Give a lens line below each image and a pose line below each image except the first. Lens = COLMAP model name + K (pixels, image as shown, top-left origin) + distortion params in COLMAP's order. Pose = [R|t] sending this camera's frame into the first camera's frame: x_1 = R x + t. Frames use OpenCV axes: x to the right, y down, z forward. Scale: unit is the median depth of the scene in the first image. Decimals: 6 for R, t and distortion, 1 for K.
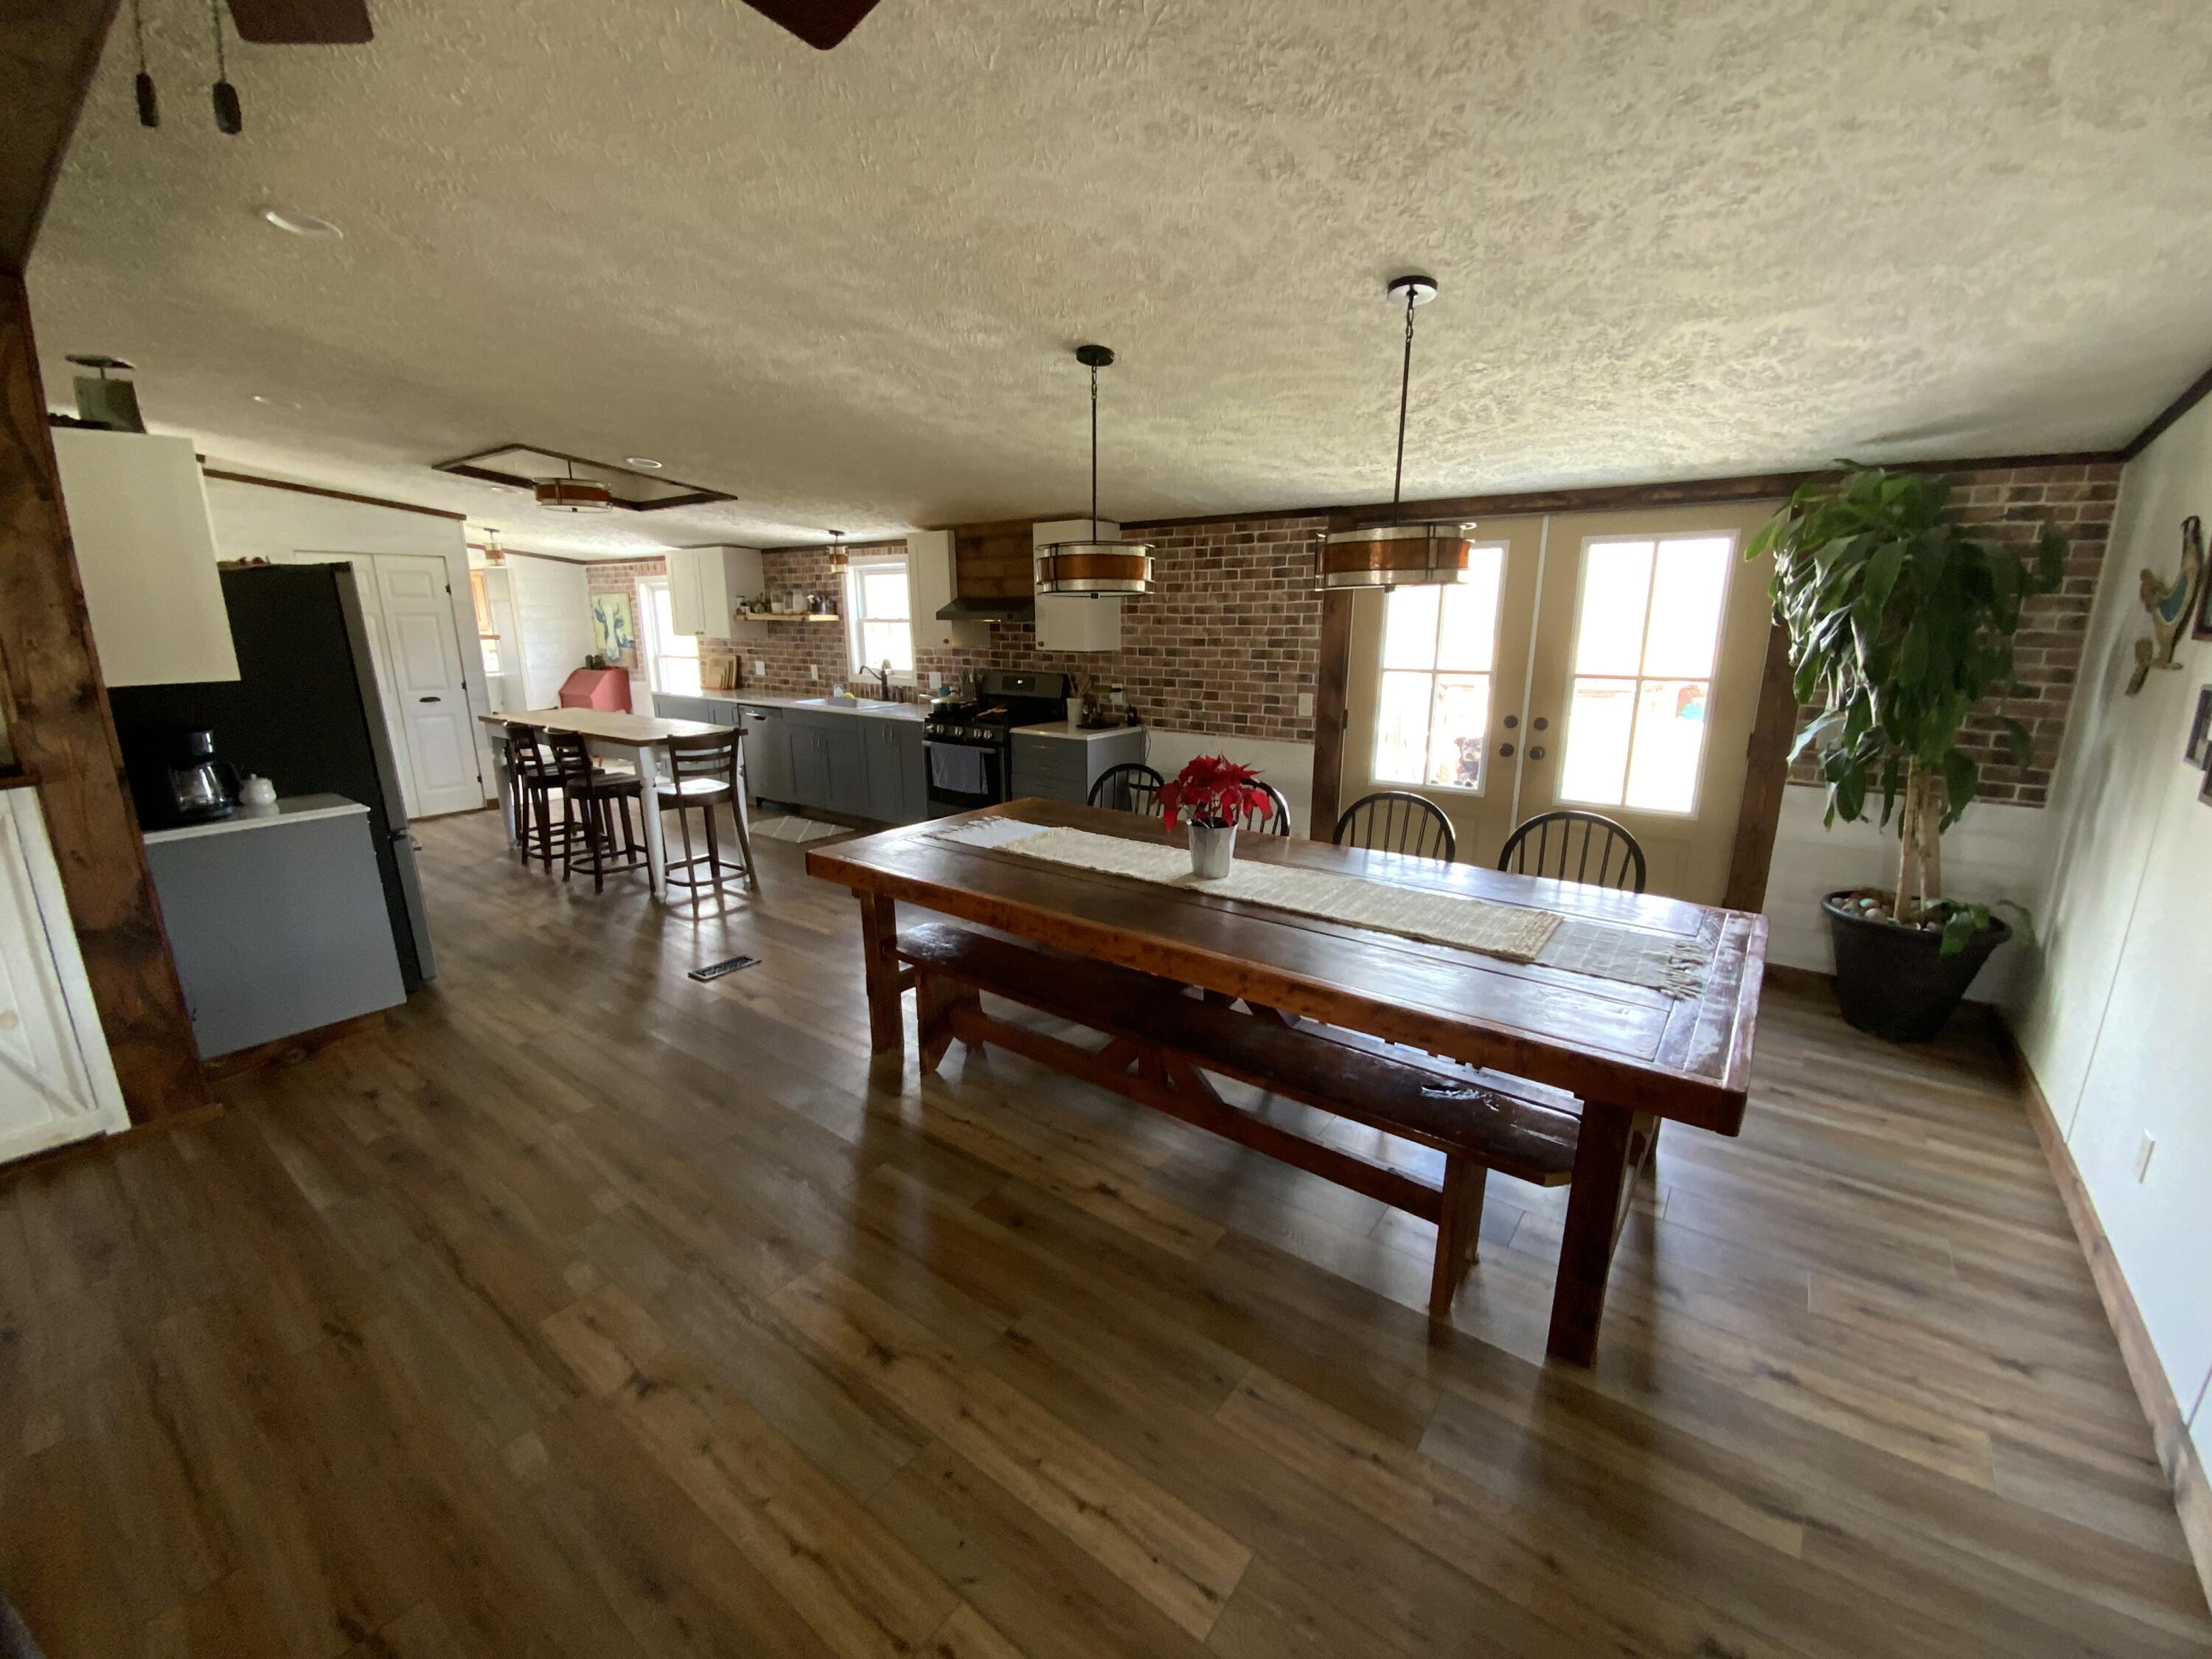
lens RADIAL K [[899.9, 0, 1106.0], [0, 899.9, 829.5], [0, 0, 1]] dist [-0.000323, -0.000221]
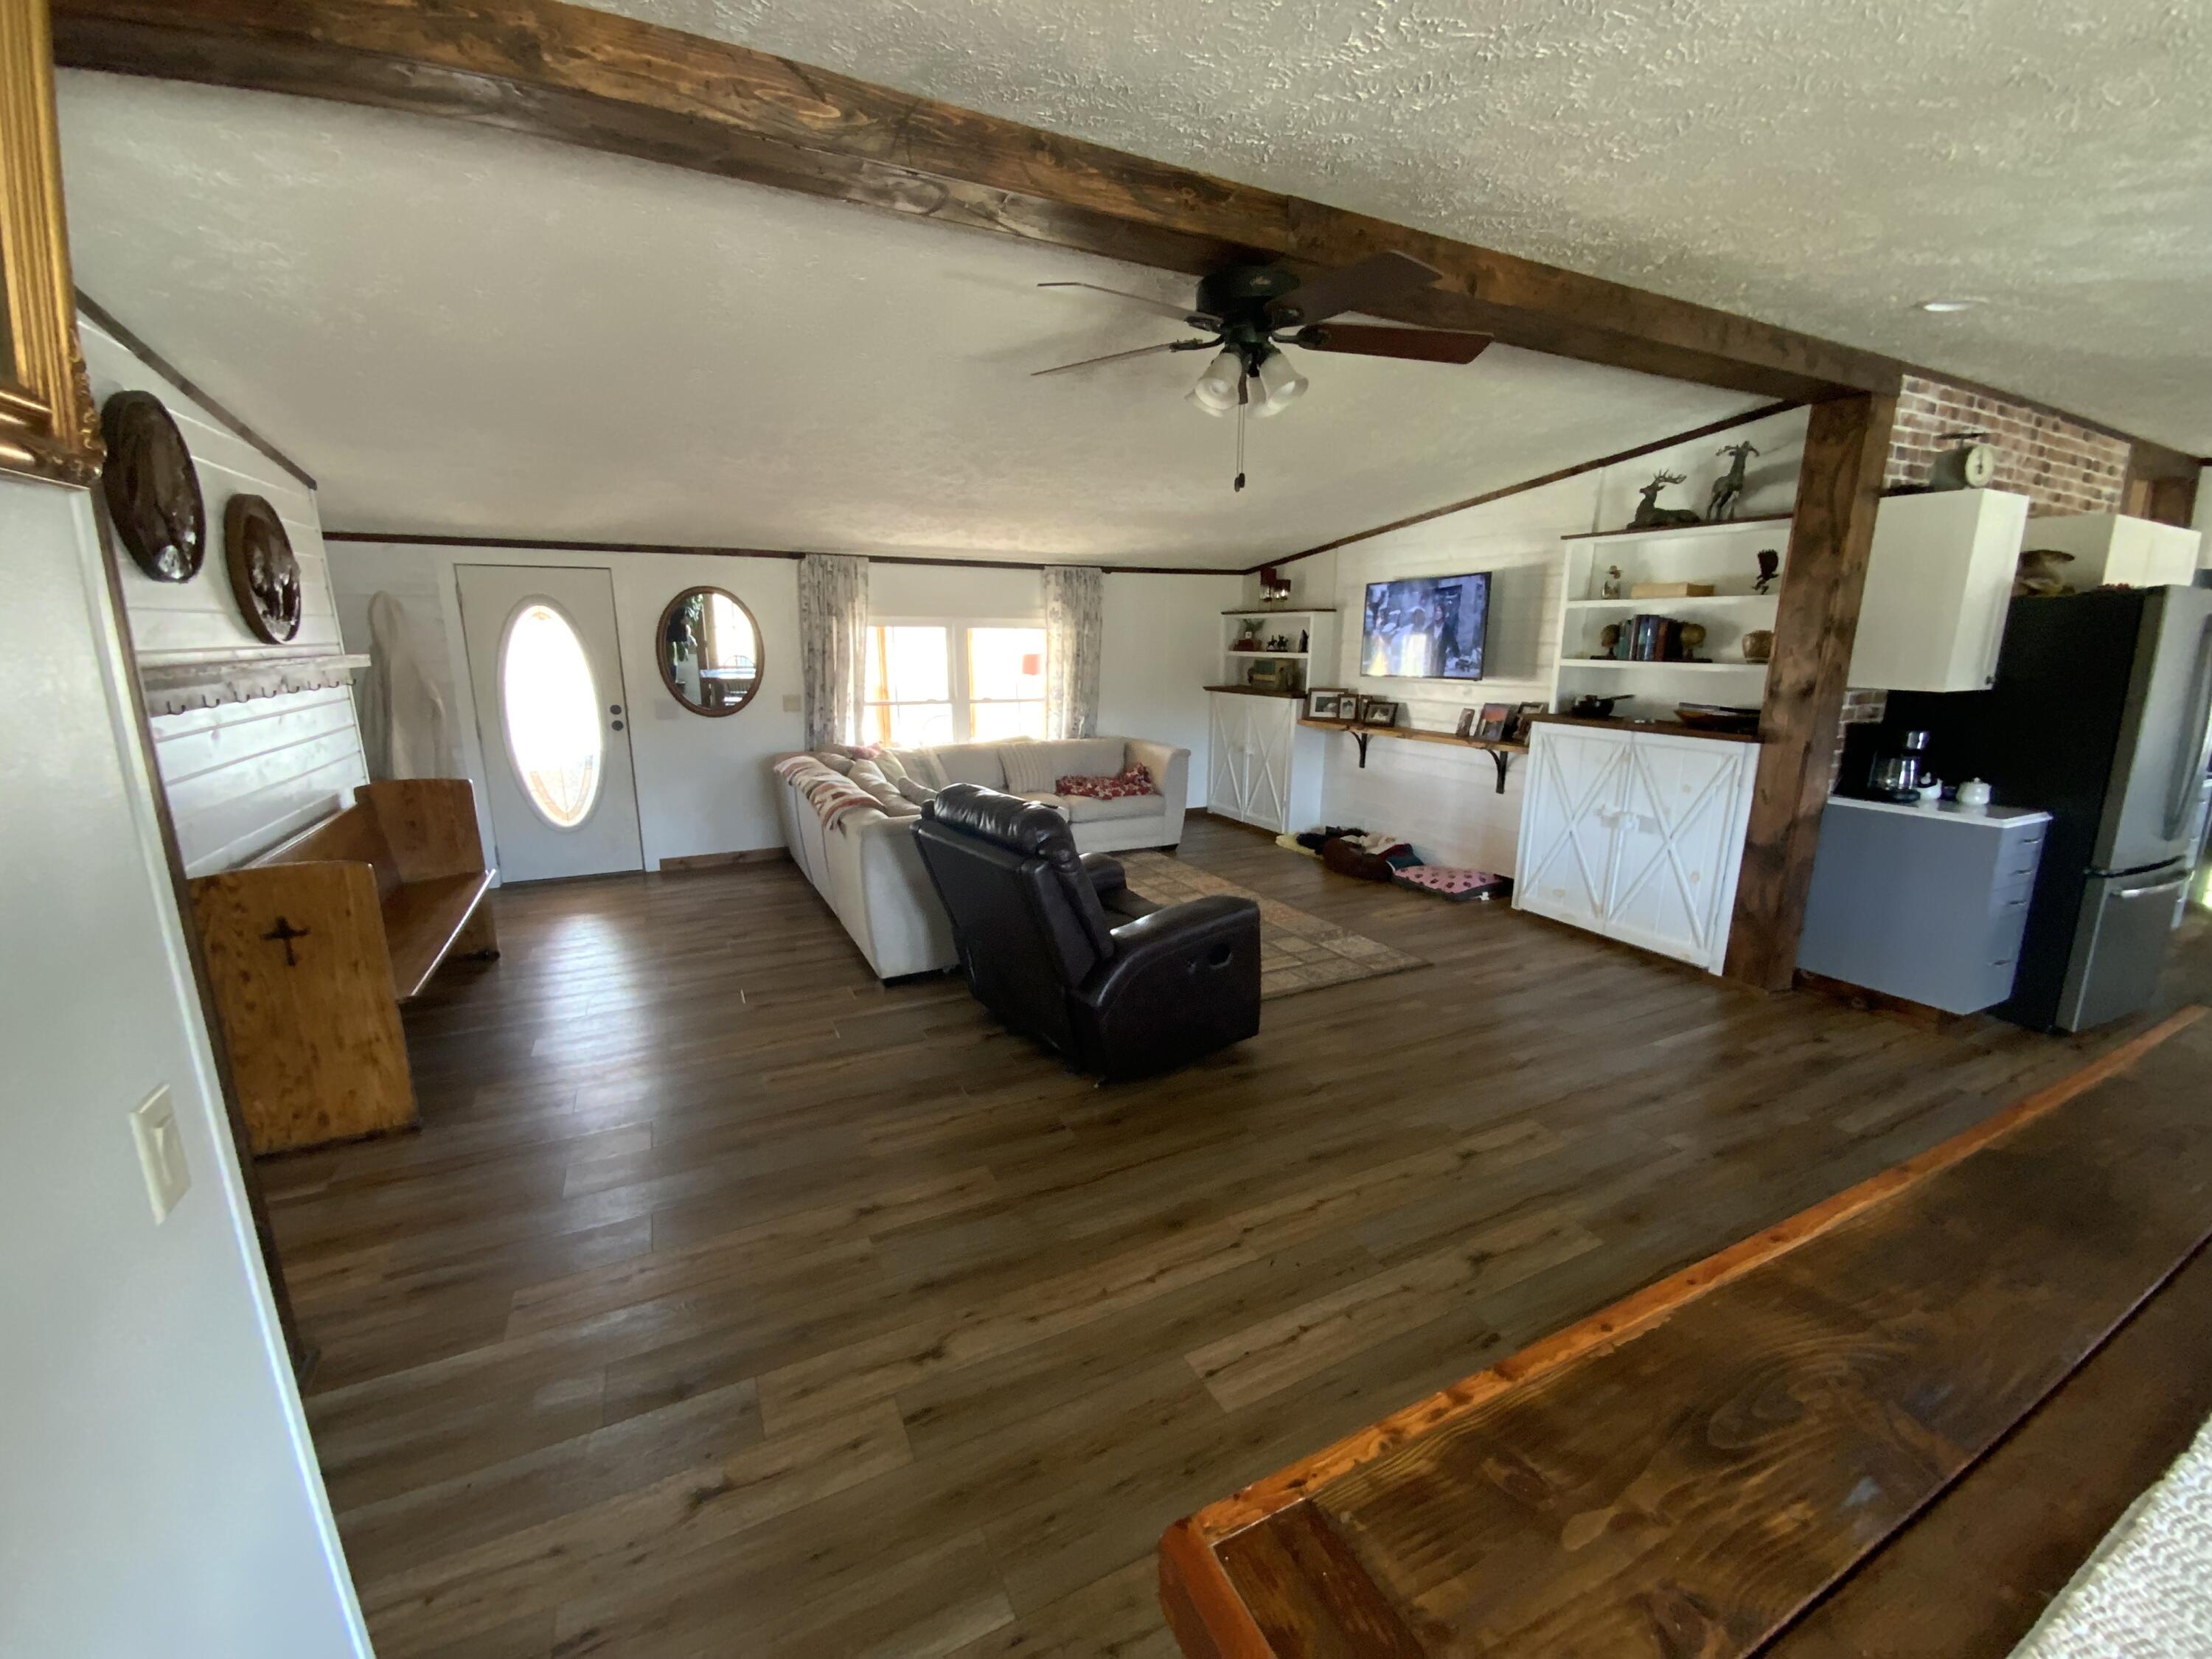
lens RADIAL K [[899.9, 0, 1106.0], [0, 899.9, 829.5], [0, 0, 1]] dist [-0.000323, -0.000221]
pose [[-0.429141, 0.201399, -0.880498, 0.586582], [-0.221714, 0.921512, 0.318840, -0.134324], [0.875603, 0.332046, -0.350805, 0.529036]]
